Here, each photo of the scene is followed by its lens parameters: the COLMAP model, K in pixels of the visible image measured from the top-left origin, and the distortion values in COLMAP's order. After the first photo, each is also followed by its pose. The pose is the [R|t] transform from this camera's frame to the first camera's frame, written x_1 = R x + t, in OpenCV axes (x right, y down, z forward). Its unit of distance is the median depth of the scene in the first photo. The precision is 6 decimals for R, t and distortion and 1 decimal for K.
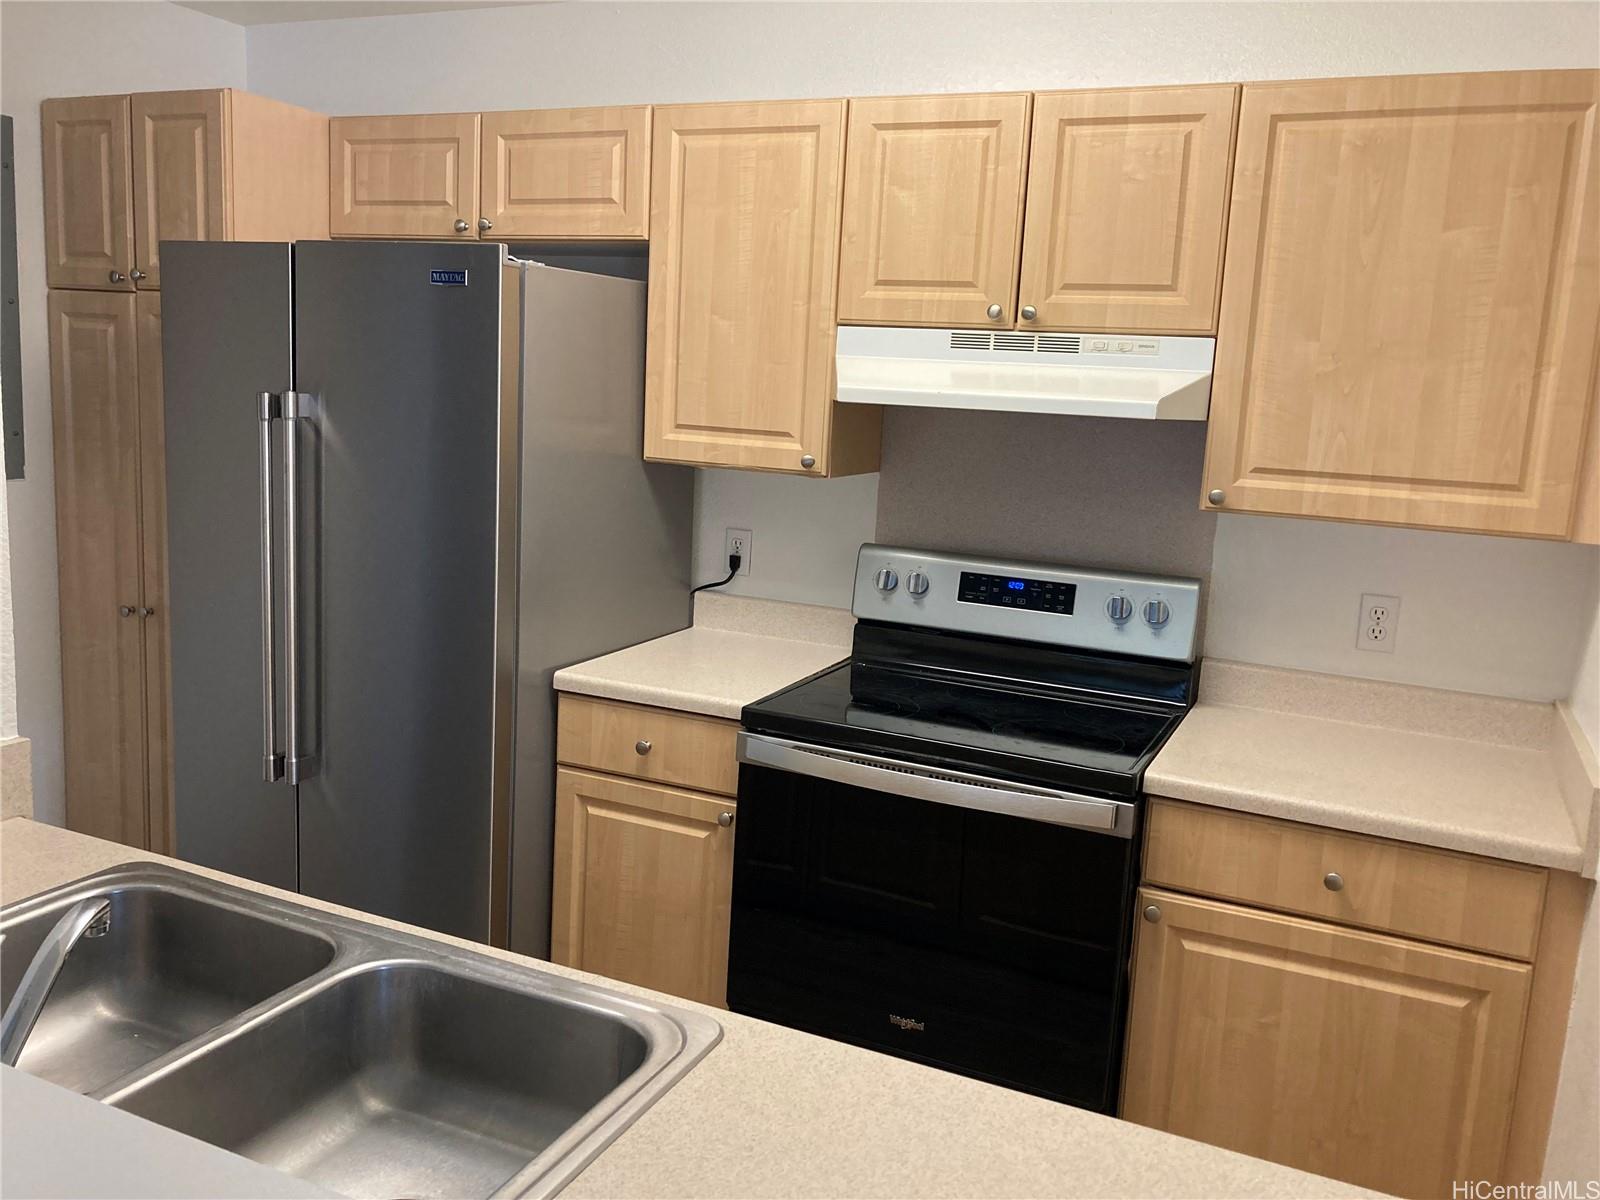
lens RADIAL K [[1318.3, 0, 802.7], [0, 1318.3, 599.9], [0, 0, 1]] dist [0.026212, 0.001897]
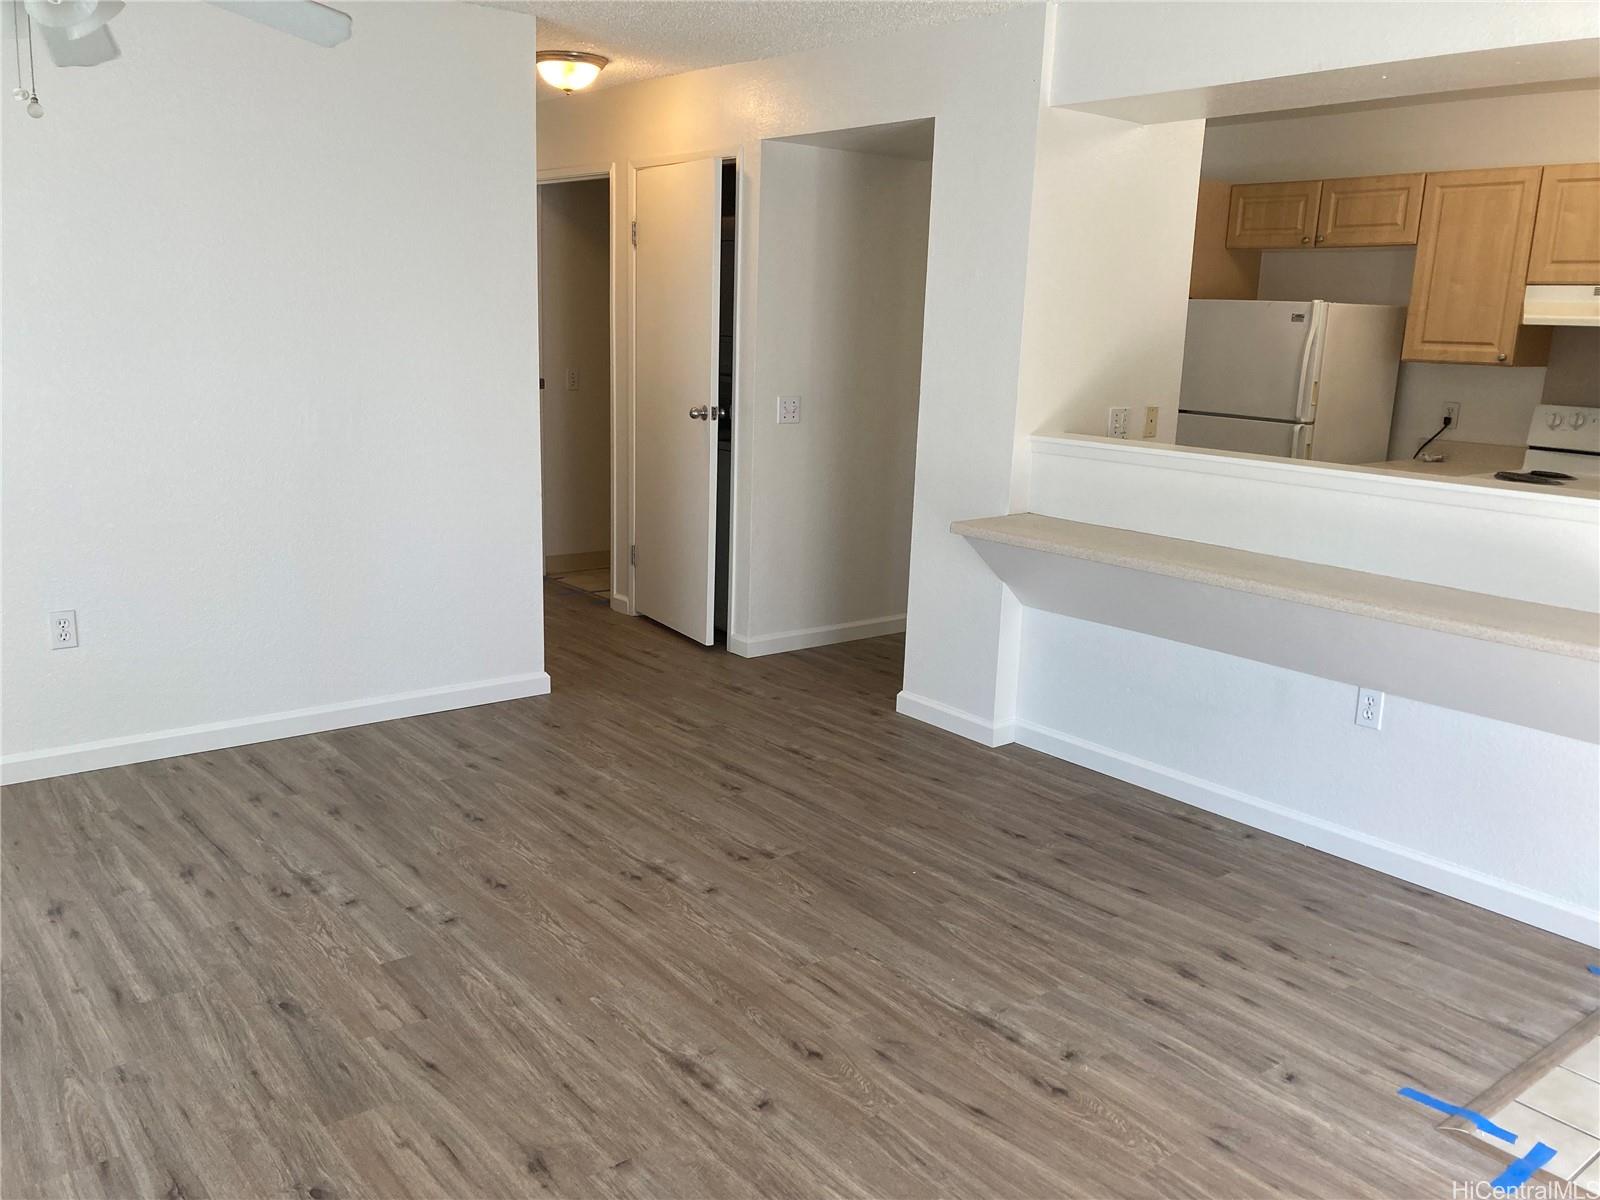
lens RADIAL K [[1318.3, 0, 798.1], [0, 1318.3, 606.2], [0, 0, 1]] dist [0.026212, 0.001897]
pose [[0.895921, 0.070281, -0.438619, -0.039578], [-0.051366, 0.997172, 0.054858, 0.200394], [0.441234, -0.026619, 0.896997, -1.186700]]
